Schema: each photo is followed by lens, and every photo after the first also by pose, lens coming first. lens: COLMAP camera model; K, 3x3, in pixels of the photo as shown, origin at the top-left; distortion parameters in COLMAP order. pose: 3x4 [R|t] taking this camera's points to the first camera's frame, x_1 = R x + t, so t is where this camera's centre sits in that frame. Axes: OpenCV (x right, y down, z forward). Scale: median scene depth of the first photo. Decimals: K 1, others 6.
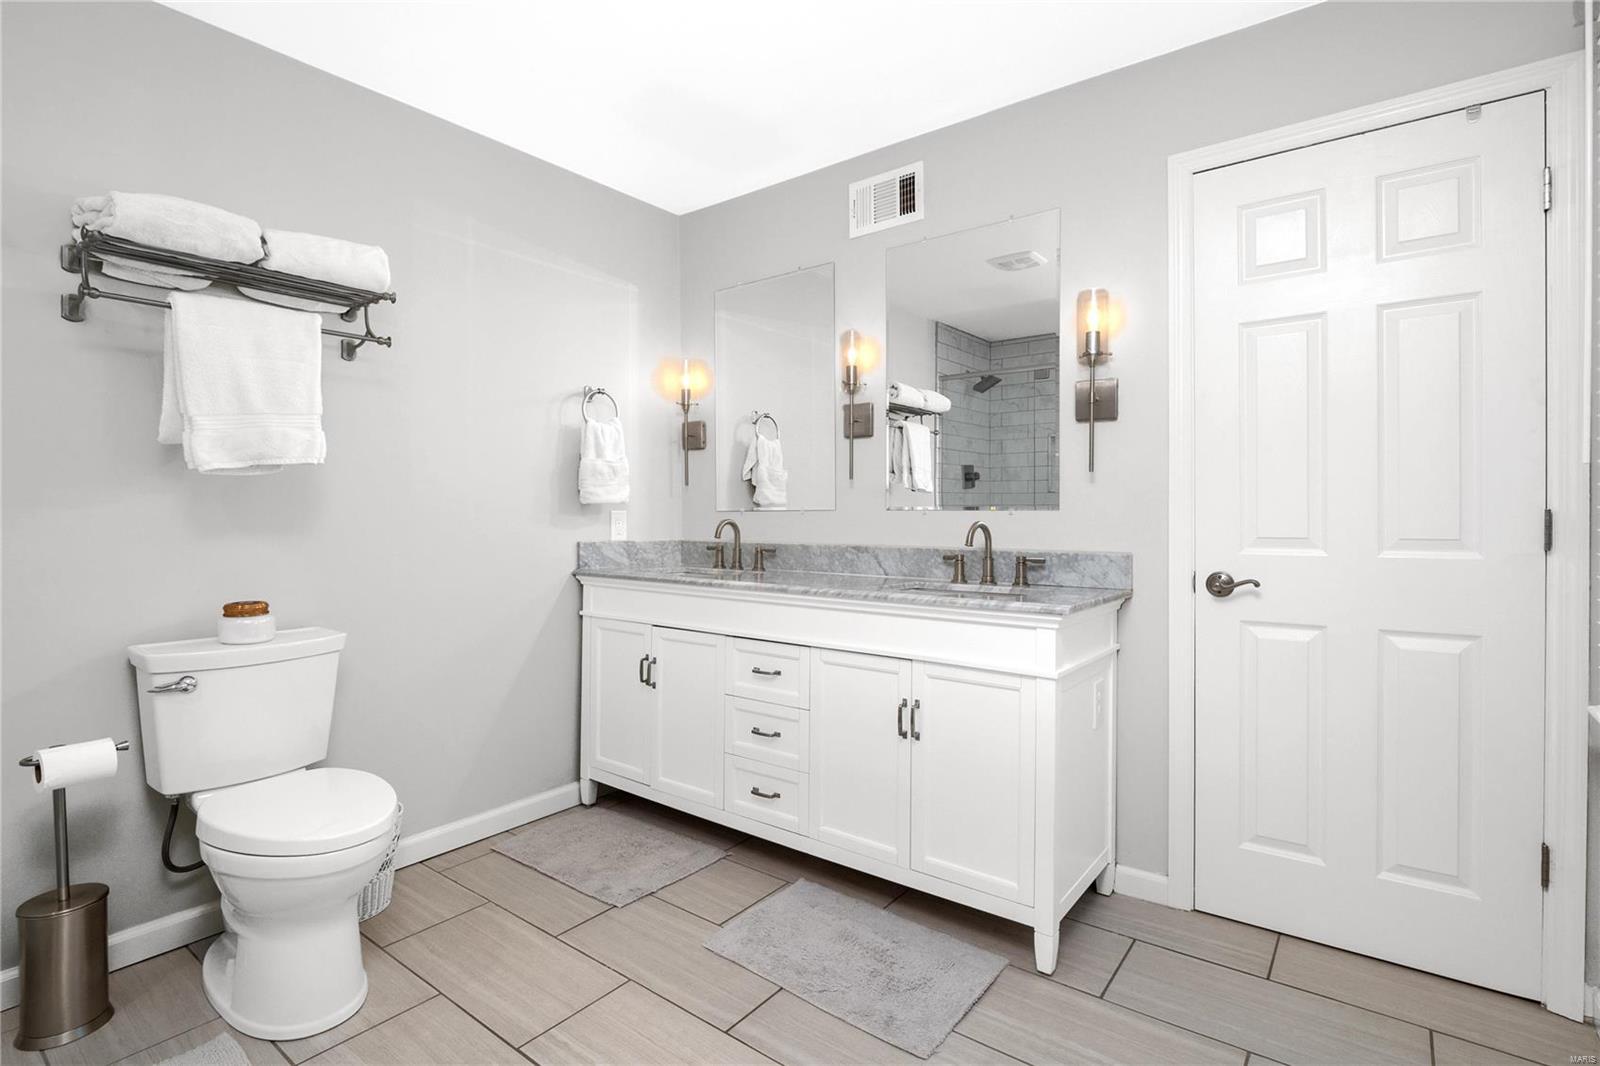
lens RADIAL K [[764.0, 0, 801.6], [0, 764.0, 527.4], [0, 0, 1]] dist [-0.011237, -0.000042]
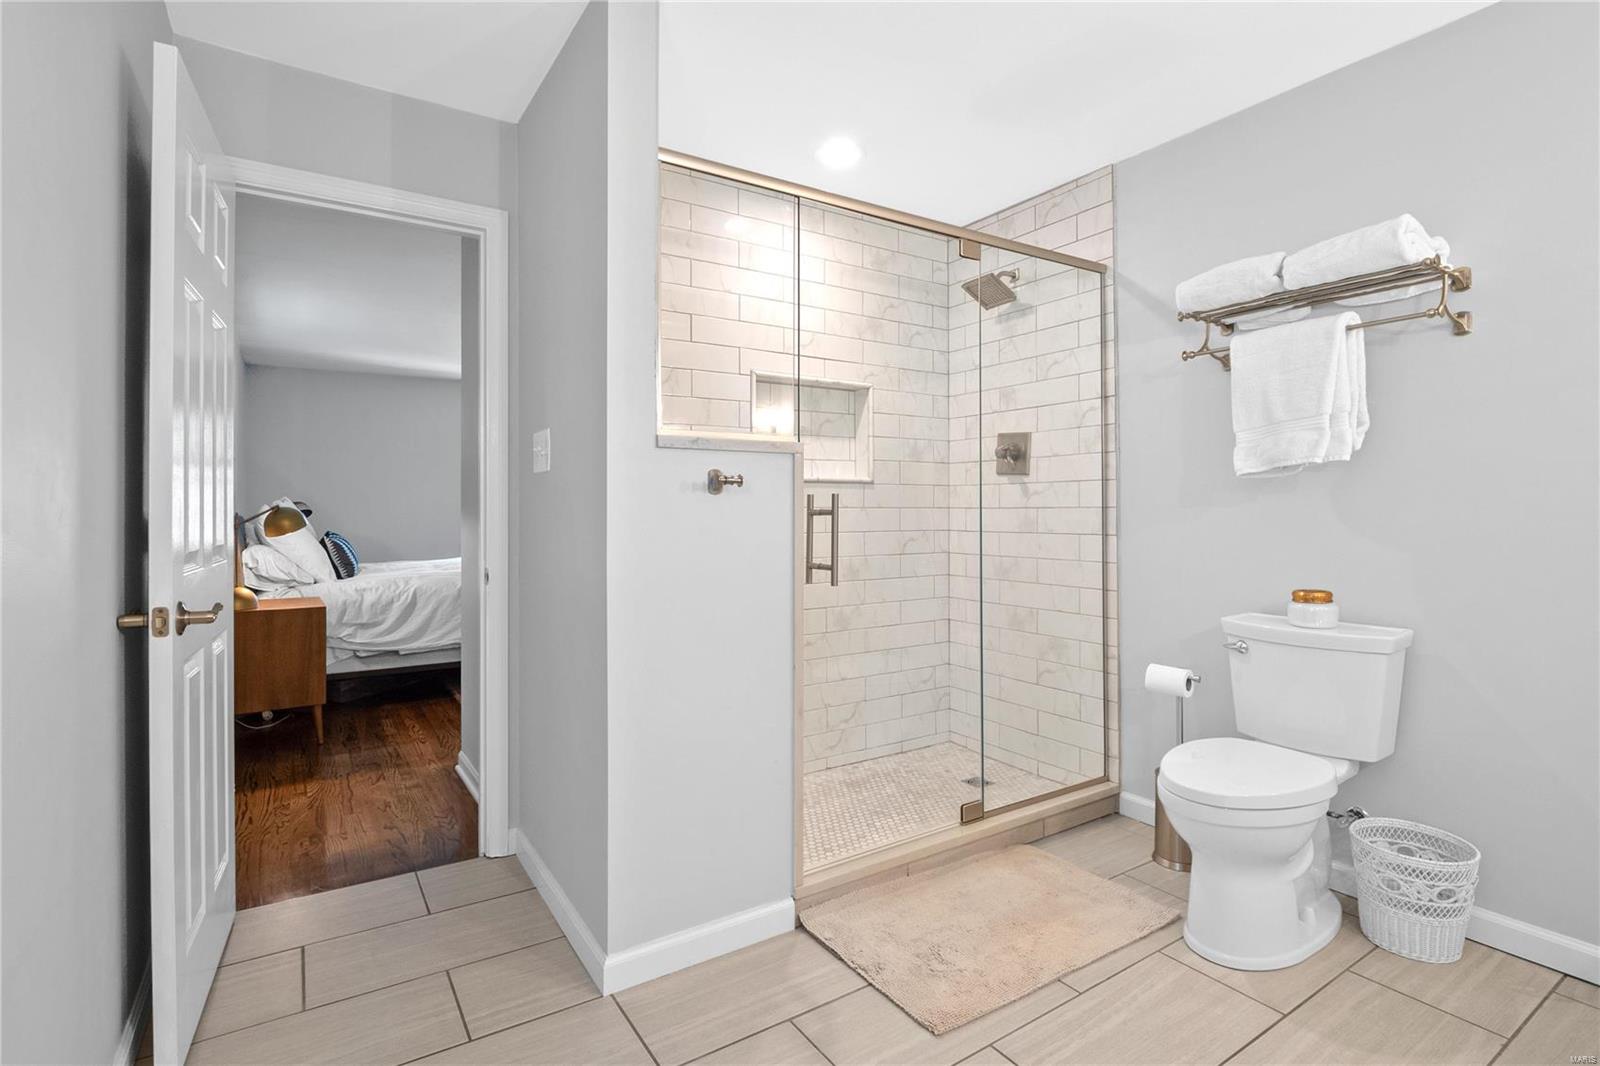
lens RADIAL K [[764.0, 0, 801.1], [0, 764.0, 506.7], [0, 0, 1]] dist [-0.011237, -0.000042]
pose [[-0.330938, 0.001211, -0.943652, 0.577943], [-0.007739, 0.999962, 0.003997, -0.022282], [0.943621, 0.008626, -0.330916, 0.684875]]
